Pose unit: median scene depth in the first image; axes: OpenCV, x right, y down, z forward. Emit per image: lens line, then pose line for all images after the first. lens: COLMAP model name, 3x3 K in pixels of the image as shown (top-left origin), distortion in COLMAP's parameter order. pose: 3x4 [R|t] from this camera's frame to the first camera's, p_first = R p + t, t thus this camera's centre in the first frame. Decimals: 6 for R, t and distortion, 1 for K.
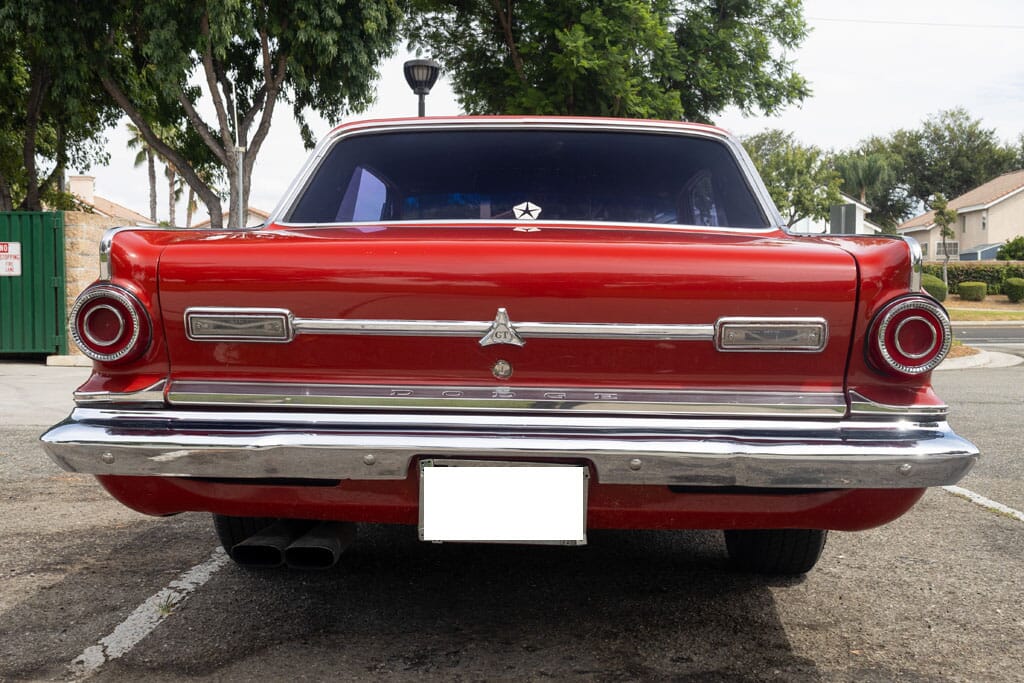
lens RADIAL K [[1145.1, 0, 512.0], [0, 1145.1, 341.5], [0, 0, 1]] dist [-0.017290, -0.019763]
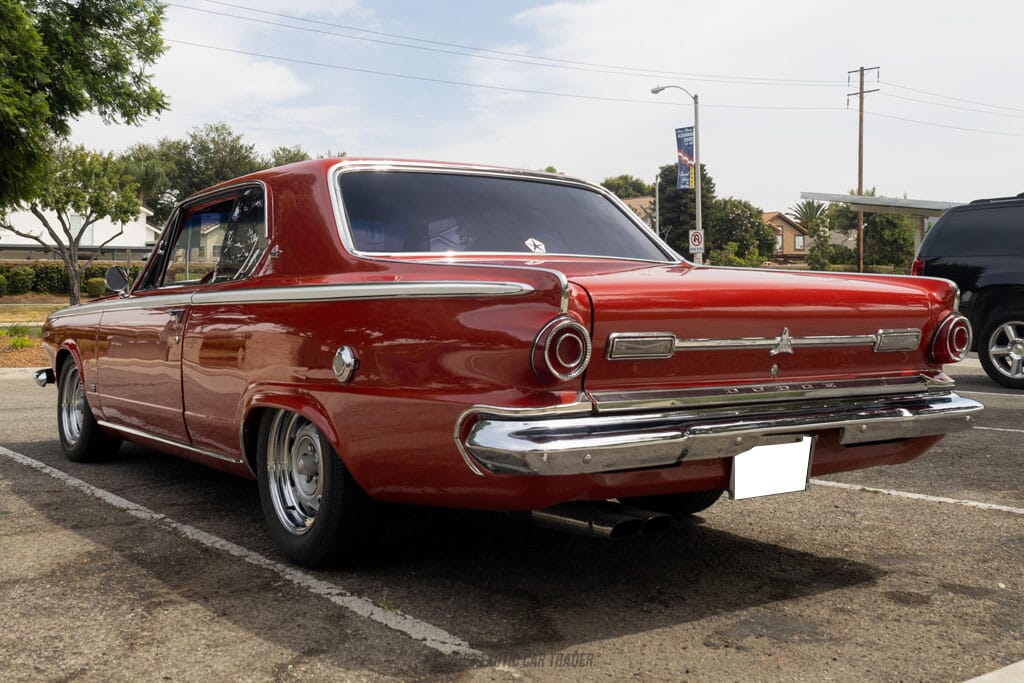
lens RADIAL K [[1079.2, 0, 488.5], [0, 1079.2, 286.8], [0, 0, 1]] dist [0.006263, -0.011792]
pose [[0.818248, -0.004543, 0.574848, -0.693338], [0.030862, 0.998874, -0.036036, -0.027378], [-0.574037, 0.047227, 0.817466, 0.071315]]
